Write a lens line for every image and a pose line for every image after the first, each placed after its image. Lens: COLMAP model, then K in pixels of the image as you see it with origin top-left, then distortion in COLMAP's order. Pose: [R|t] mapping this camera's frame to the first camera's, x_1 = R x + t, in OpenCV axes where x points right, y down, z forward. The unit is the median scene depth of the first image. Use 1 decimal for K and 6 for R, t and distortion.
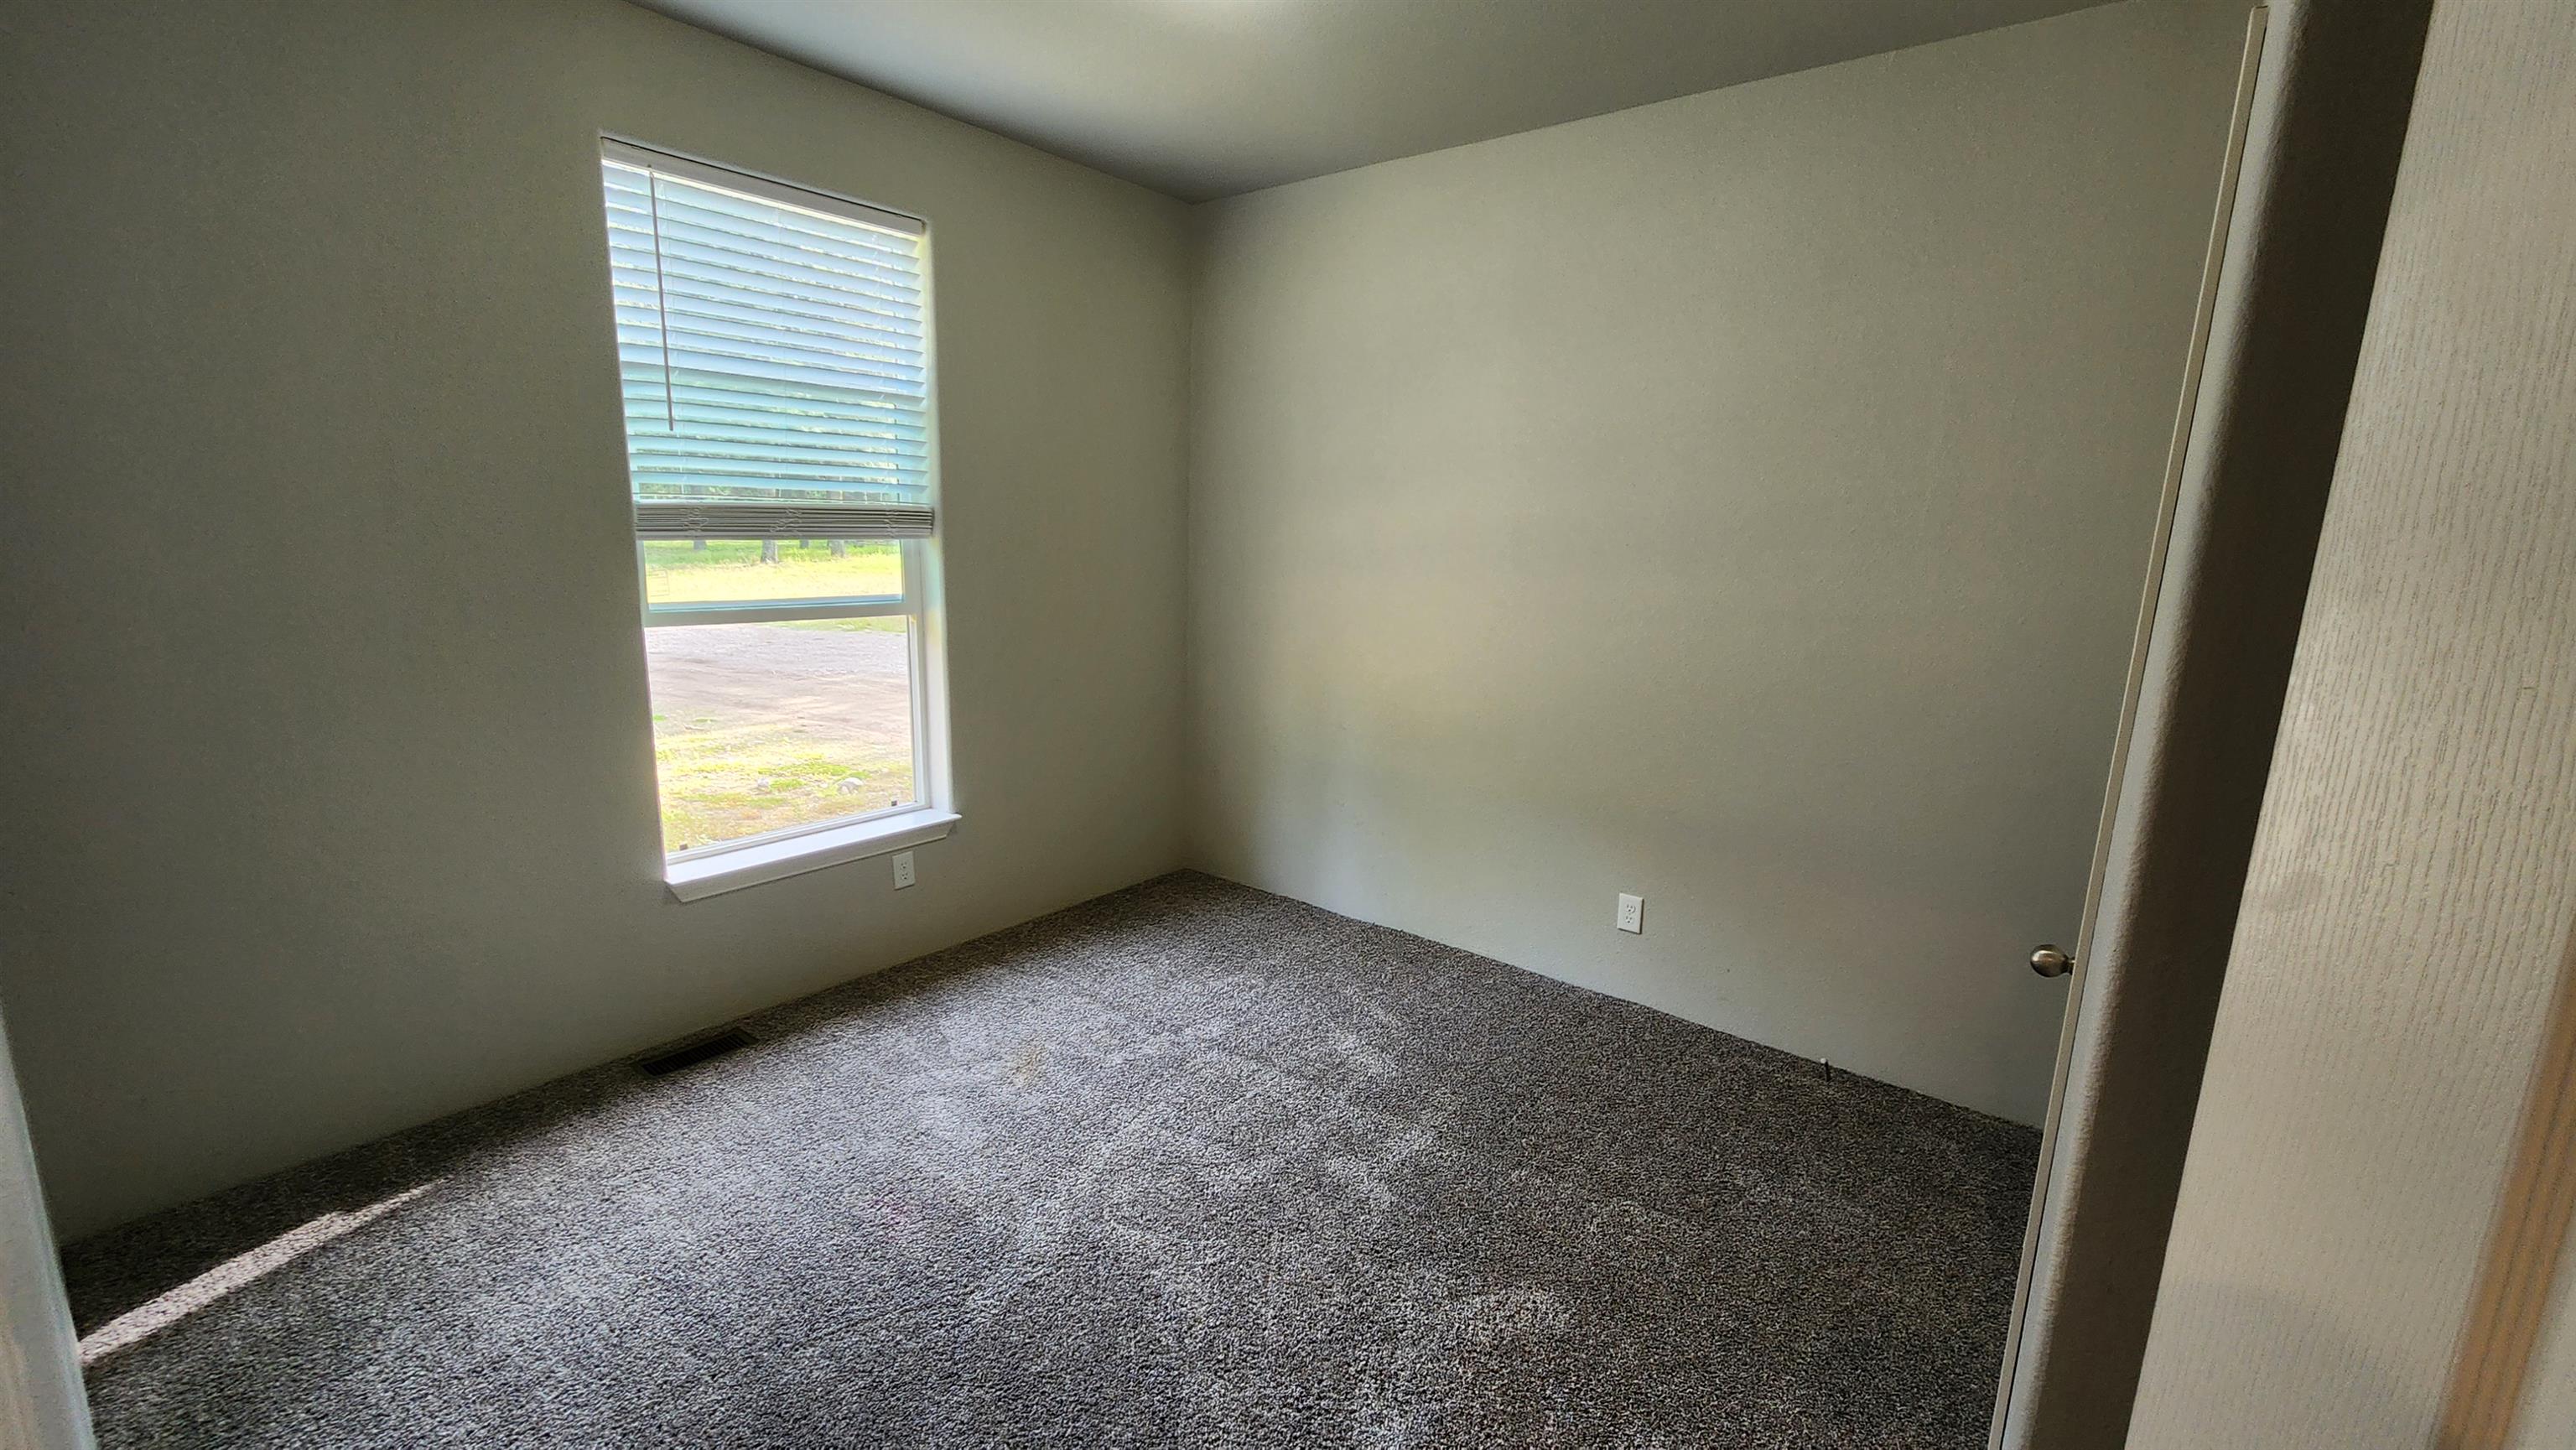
lens RADIAL K [[1054.3, 0, 1286.8], [0, 1054.3, 728.3], [0, 0, 1]] dist [-0.012785, 0.000495]
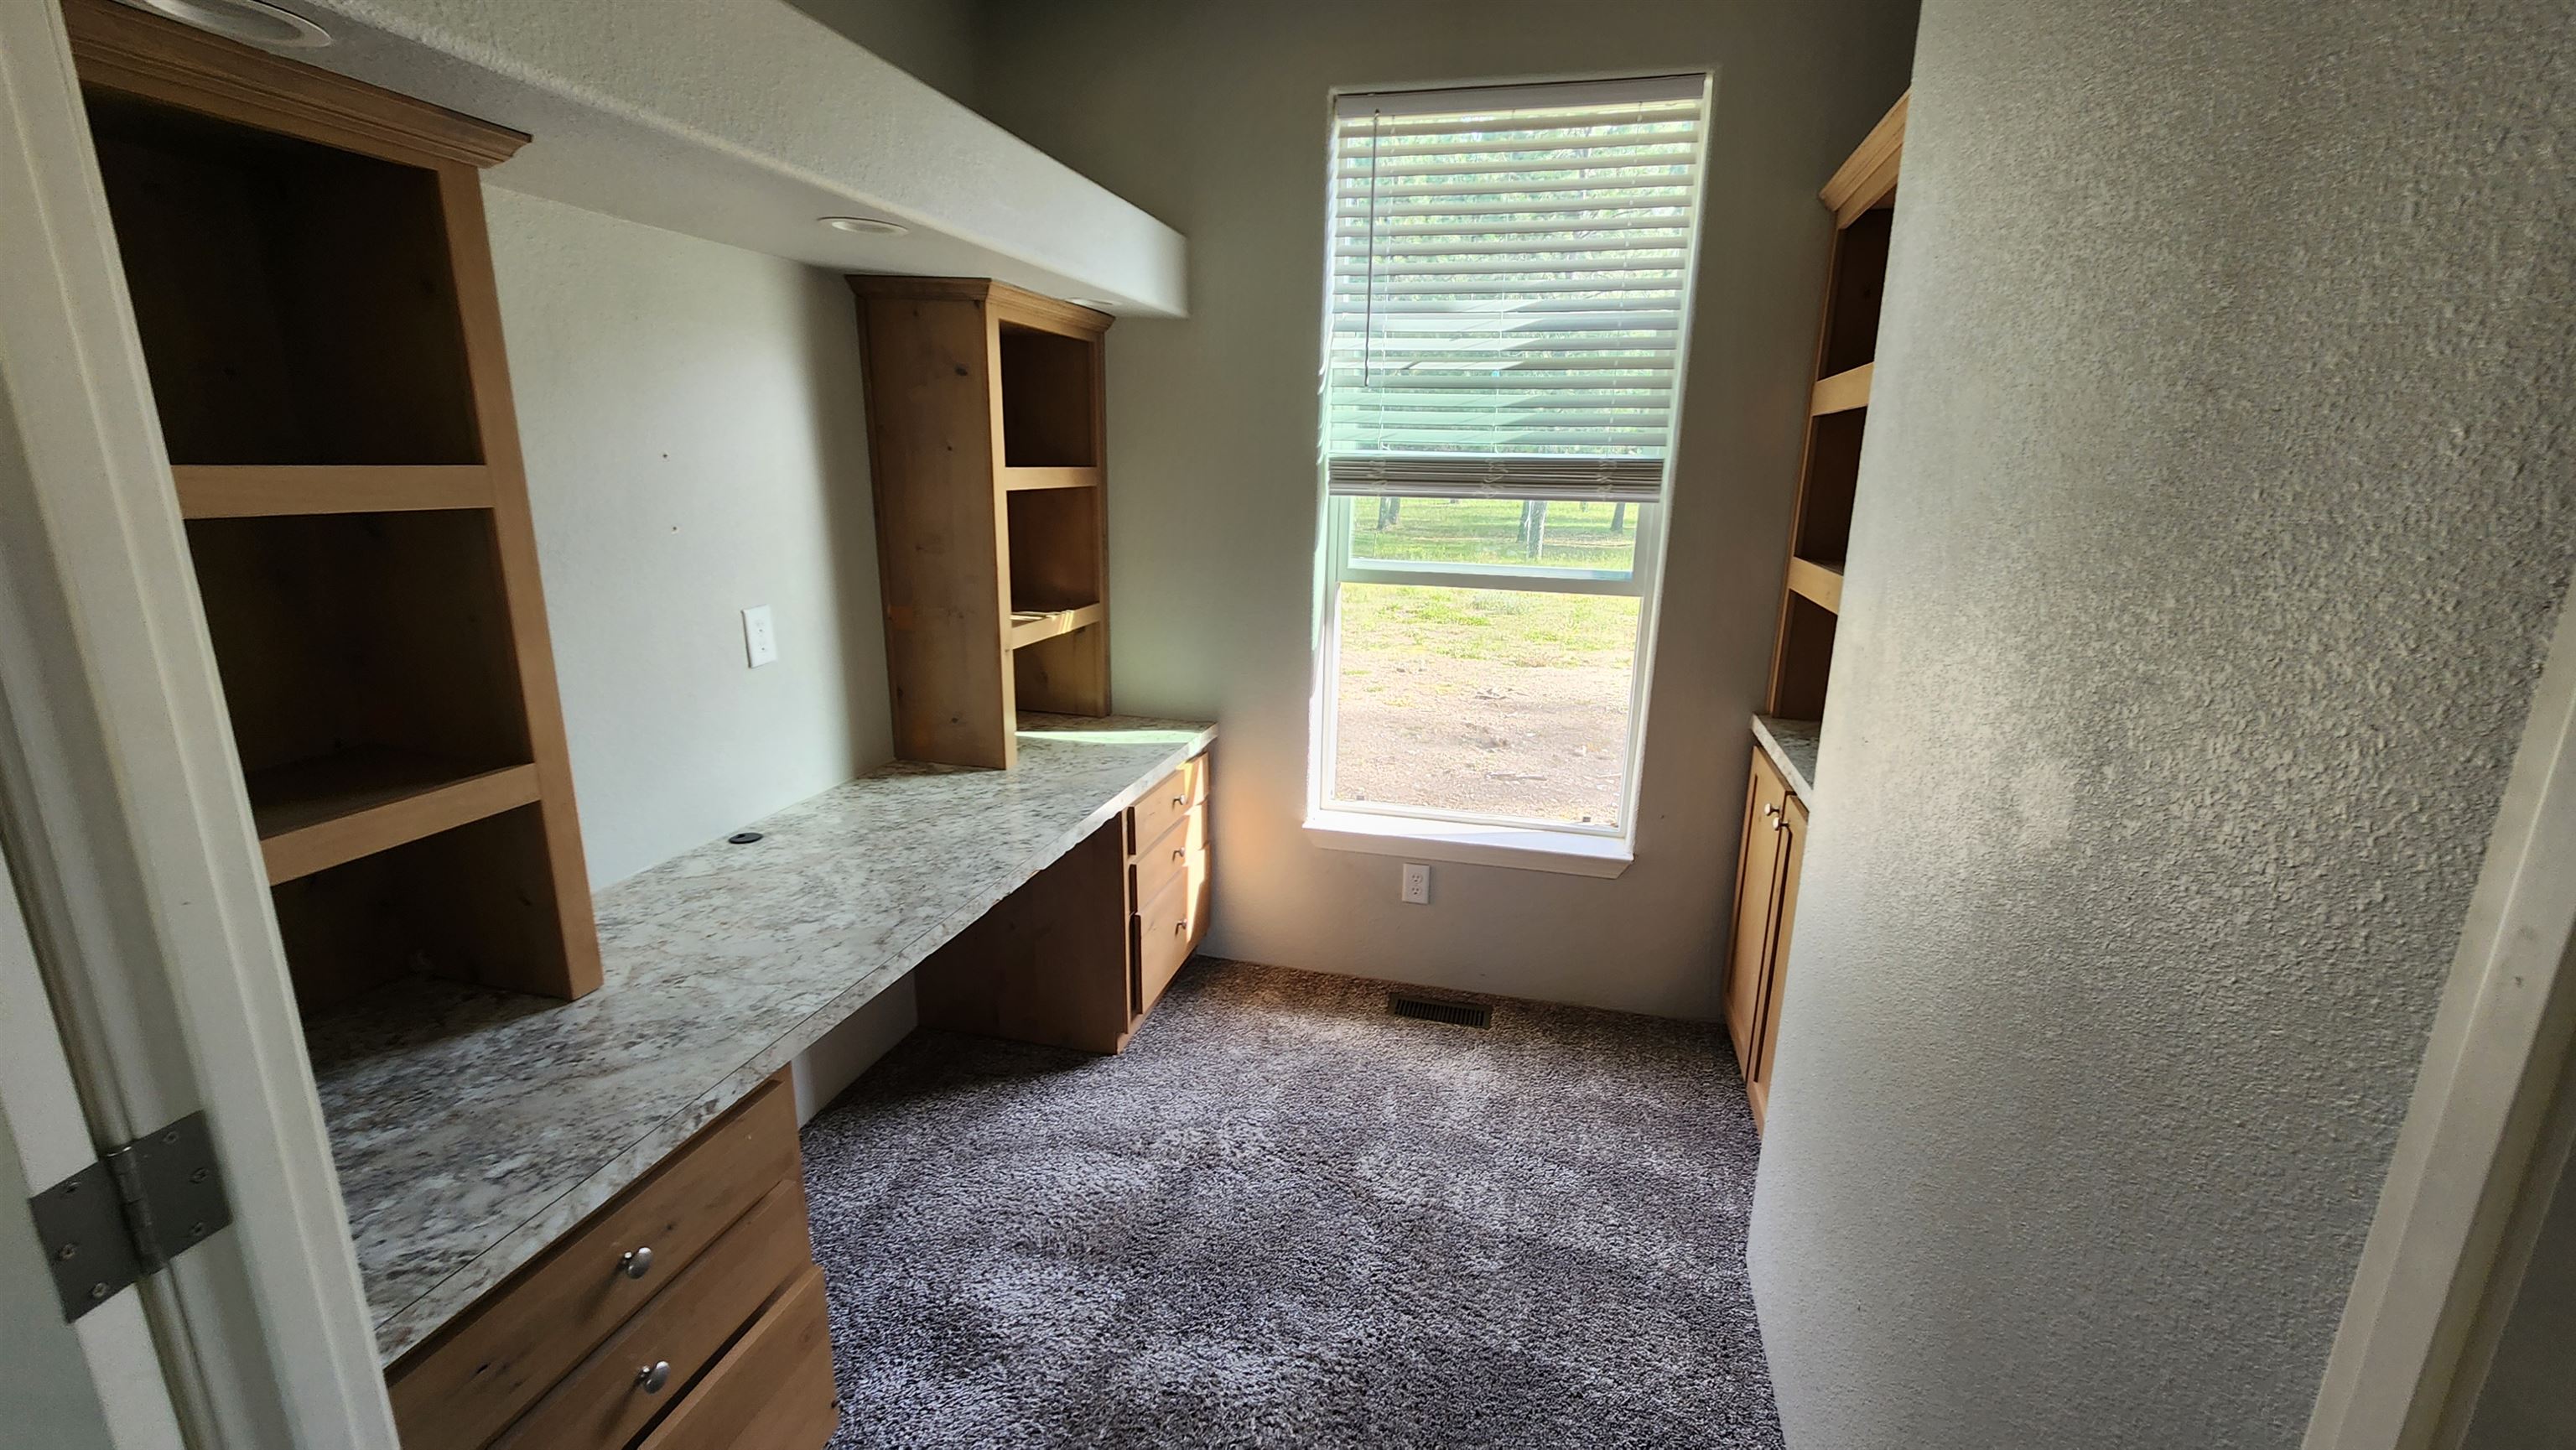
lens RADIAL K [[1054.3, 0, 1299.4], [0, 1054.3, 738.2], [0, 0, 1]] dist [-0.012785, 0.000495]
pose [[0.376384, 0.206354, -0.903190, 0.315889], [-0.181915, 0.972363, 0.146349, -0.080380], [0.908428, 0.109220, 0.403521, 0.502539]]
